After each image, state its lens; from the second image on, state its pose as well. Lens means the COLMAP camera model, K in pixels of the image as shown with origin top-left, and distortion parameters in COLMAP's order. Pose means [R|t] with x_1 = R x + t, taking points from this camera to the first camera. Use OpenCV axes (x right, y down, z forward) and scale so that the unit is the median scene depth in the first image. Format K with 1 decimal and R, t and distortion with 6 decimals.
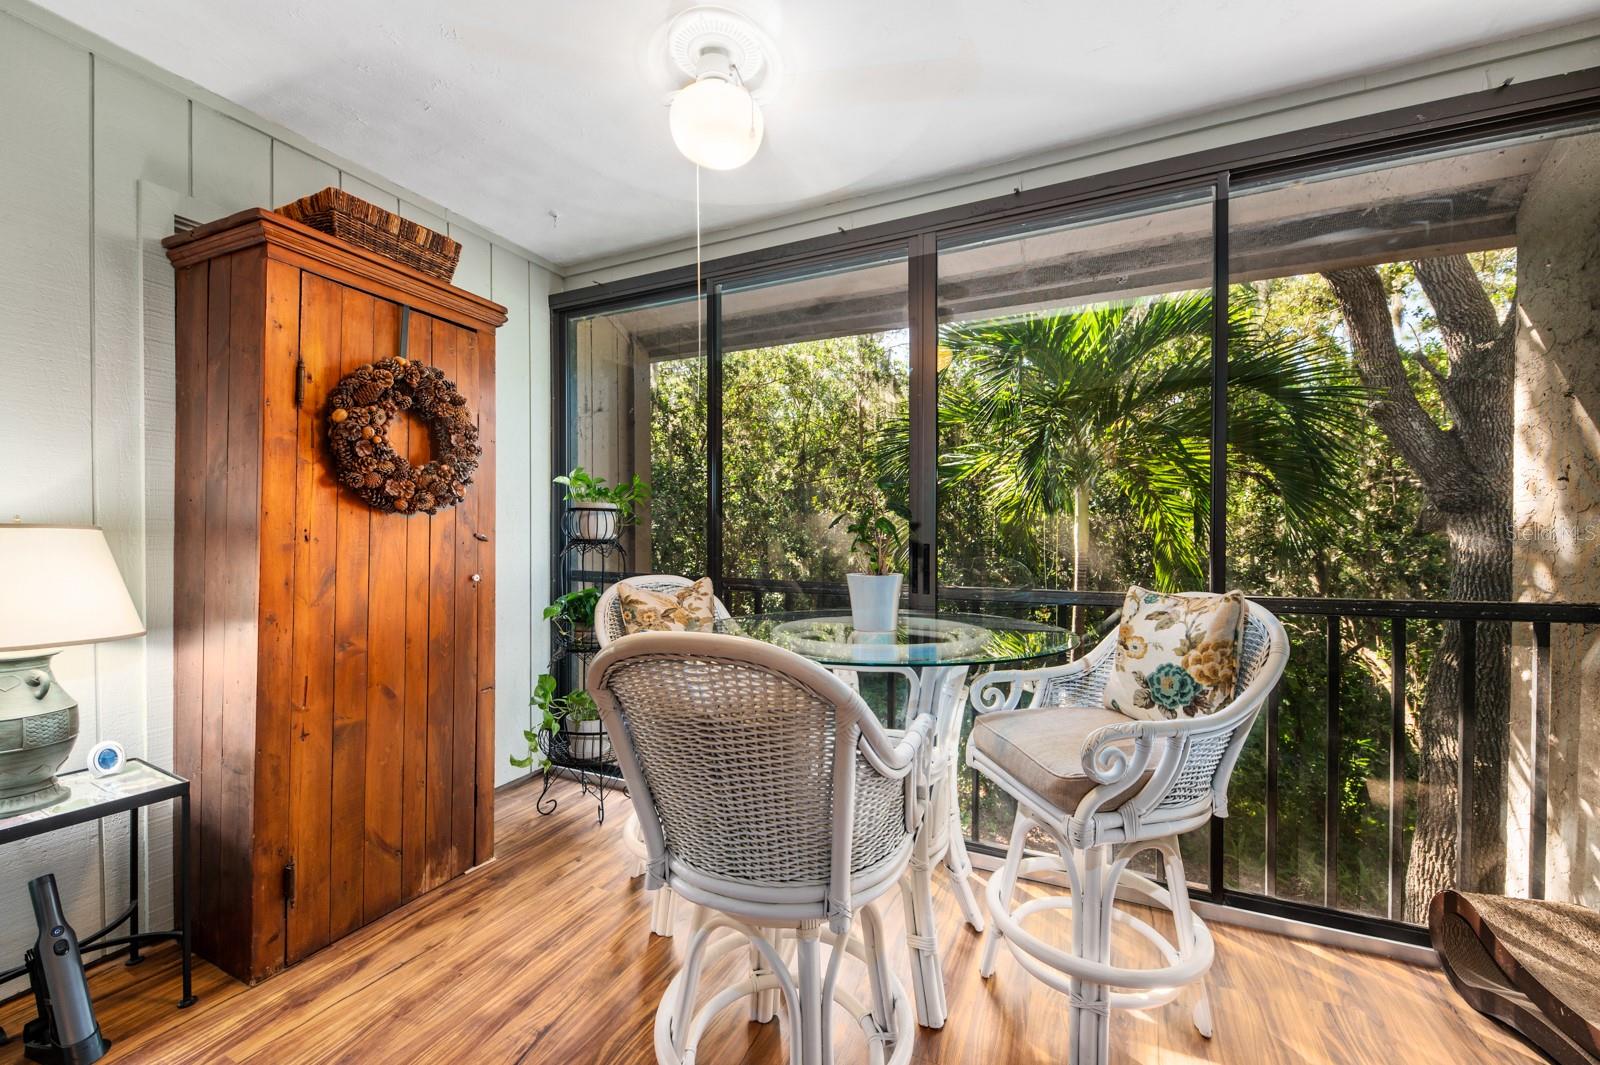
lens RADIAL K [[623.7, 0, 805.5], [0, 623.7, 539.6], [0, 0, 1]] dist [0.006371, -0.003773]
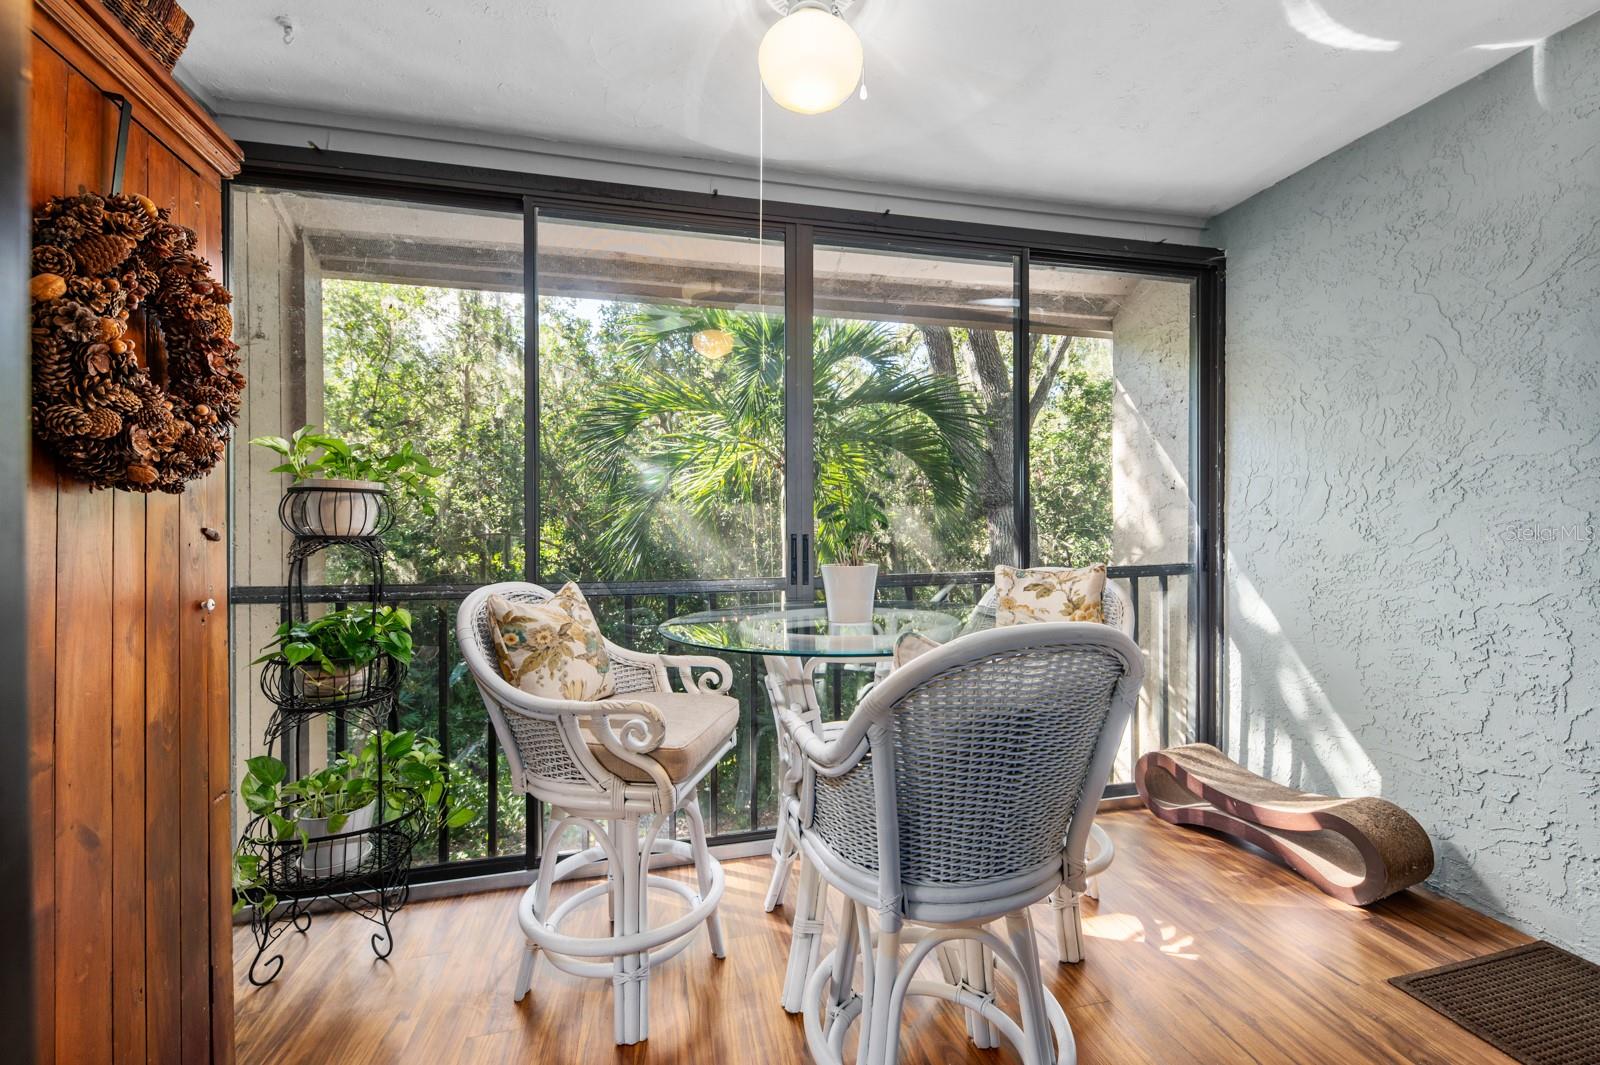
lens RADIAL K [[650.5, 0, 810.2], [0, 650.5, 525.8], [0, 0, 1]] dist [0.010139, -0.005826]
pose [[0.785218, -0.006609, 0.619184, -0.483011], [0.013045, 0.999898, -0.005871, -0.000628], [-0.619082, 0.012687, 0.785224, 0.190414]]
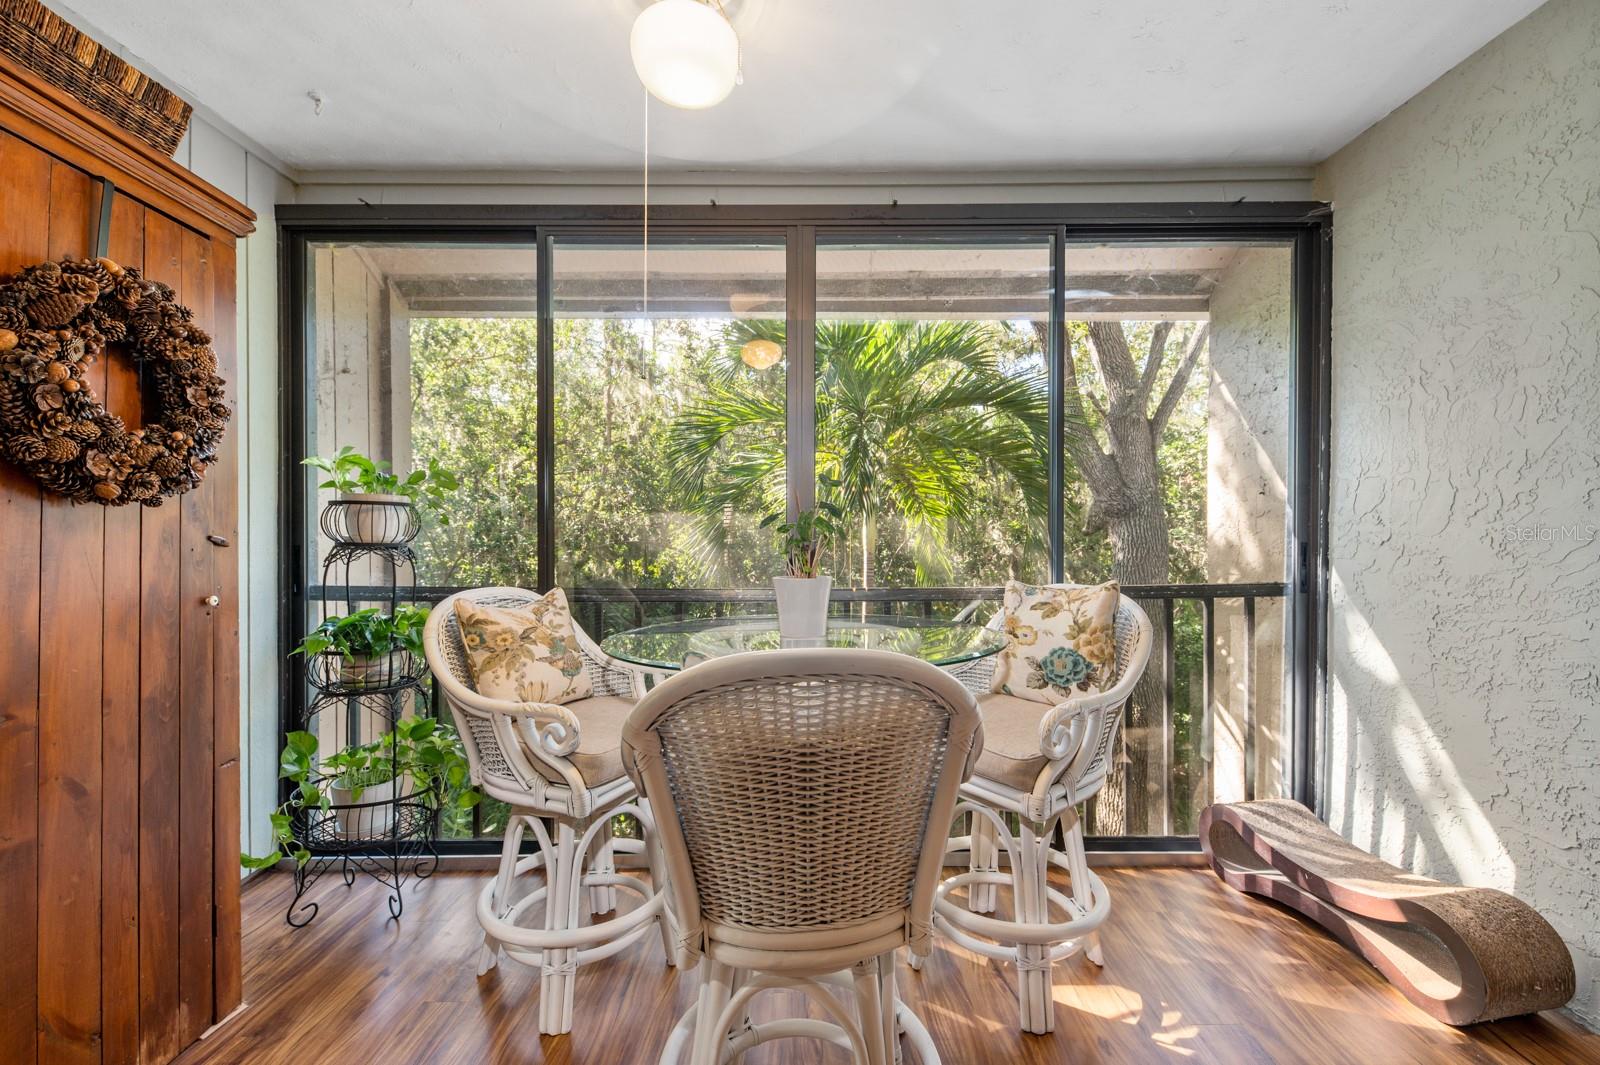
lens RADIAL K [[650.5, 0, 809.9], [0, 650.5, 539.4], [0, 0, 1]] dist [0.010139, -0.005826]
pose [[0.907115, -0.005441, 0.420847, -0.246501], [0.007022, 0.999973, -0.002208, 0.000664], [-0.420824, 0.004958, 0.907129, 0.083900]]
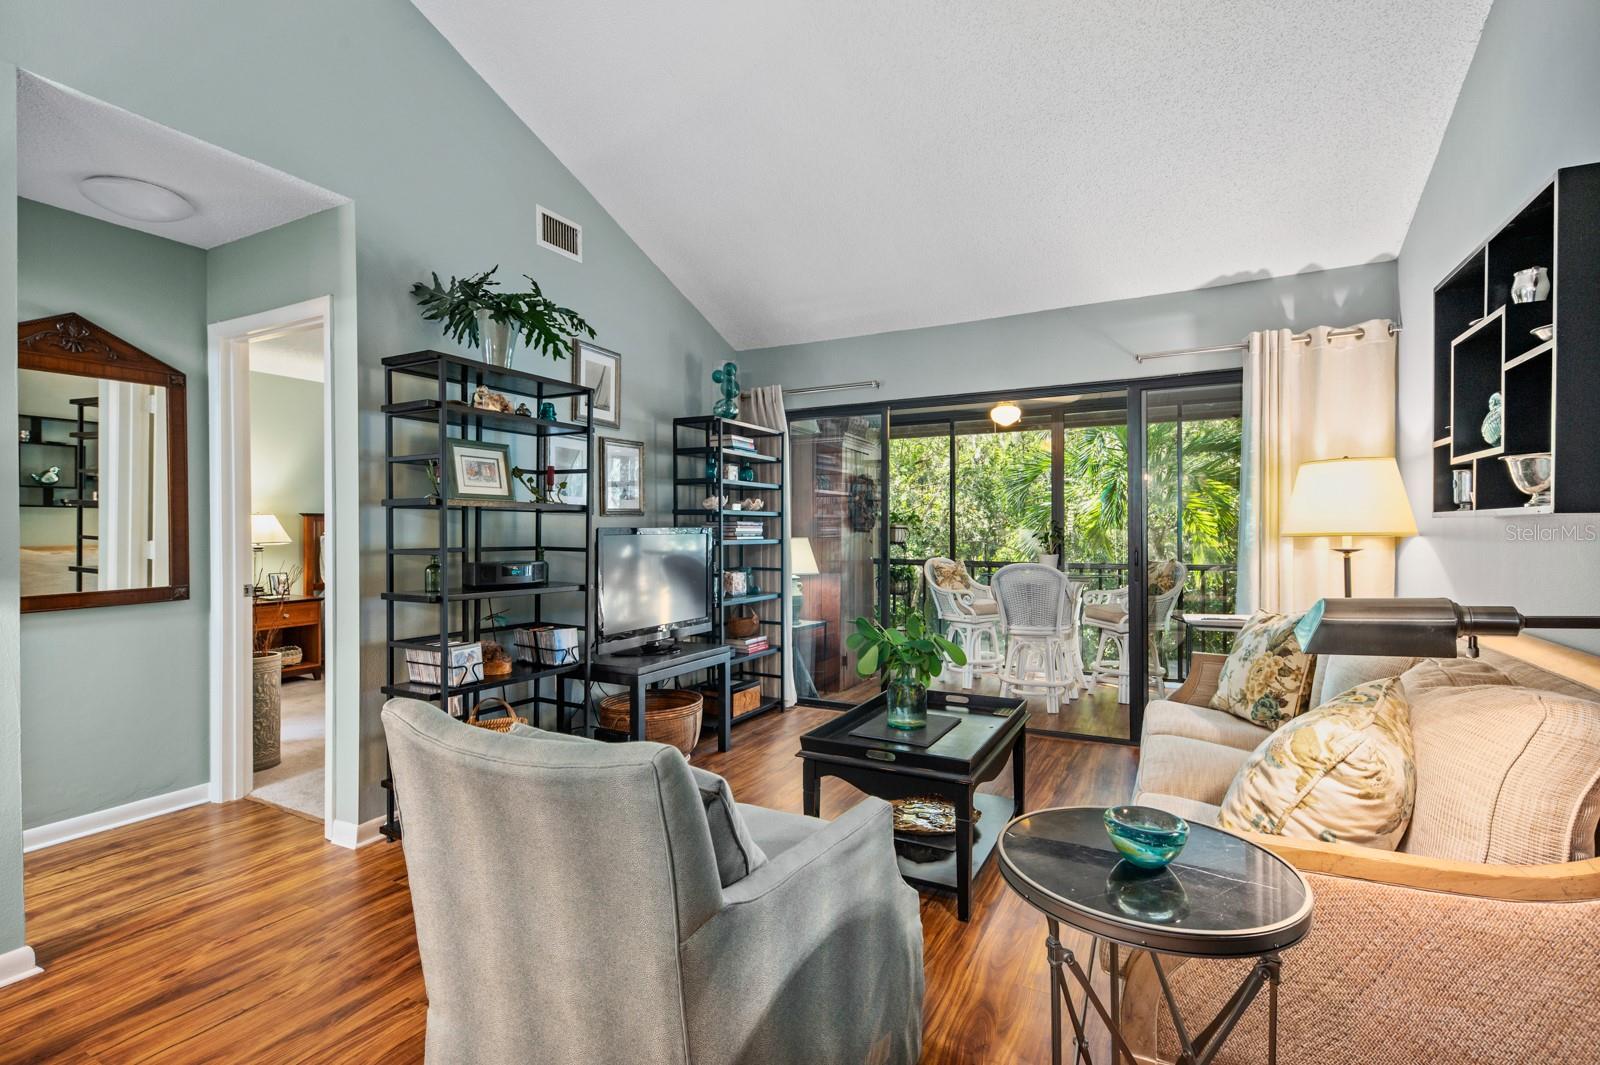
lens RADIAL K [[726.8, 0, 806.2], [0, 726.8, 534.5], [0, 0, 1]] dist [0.003133, 0.000203]
pose [[0.998832, -0.003131, -0.048212, -0.668103], [0.002689, 0.999954, -0.009235, -0.004866], [0.048239, 0.009095, 0.998794, -1.880021]]
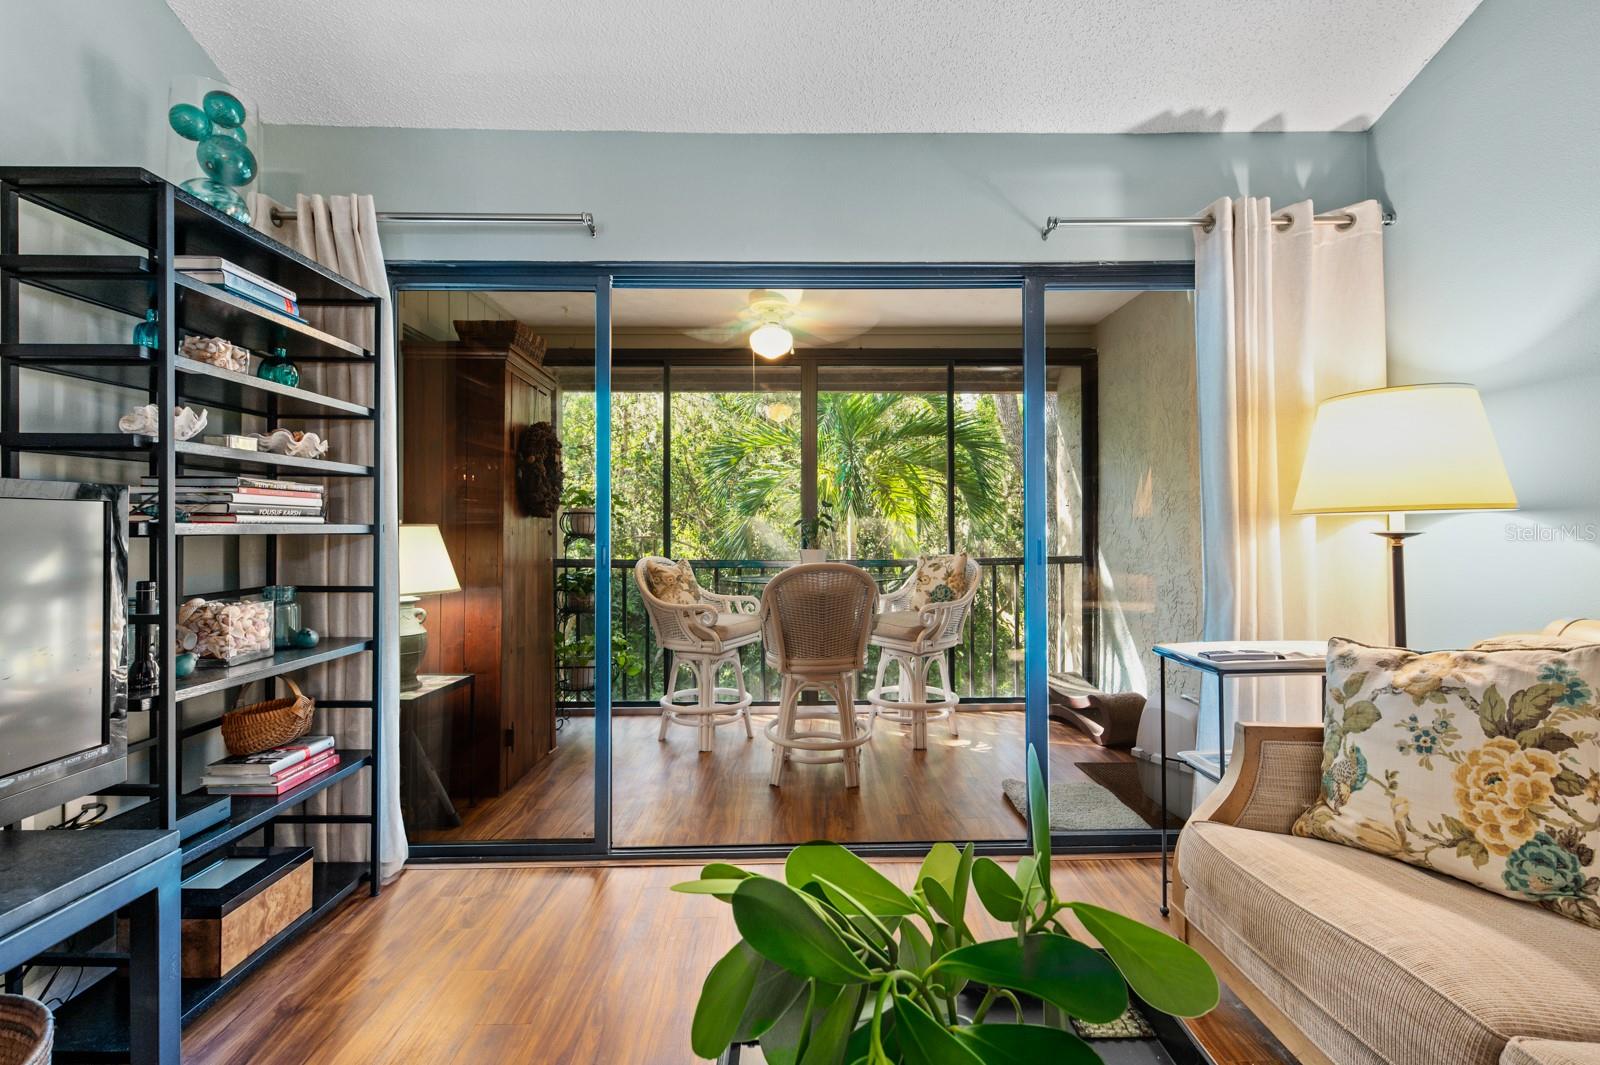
lens RADIAL K [[692.3, 0, 805.2], [0, 692.3, 523.8], [0, 0, 1]] dist [0.003445, -0.001105]
pose [[0.902461, -0.000439, 0.430772, -0.721501], [0.009434, 0.999780, -0.018744, 0.012656], [-0.430669, 0.020980, 0.902266, -0.815999]]
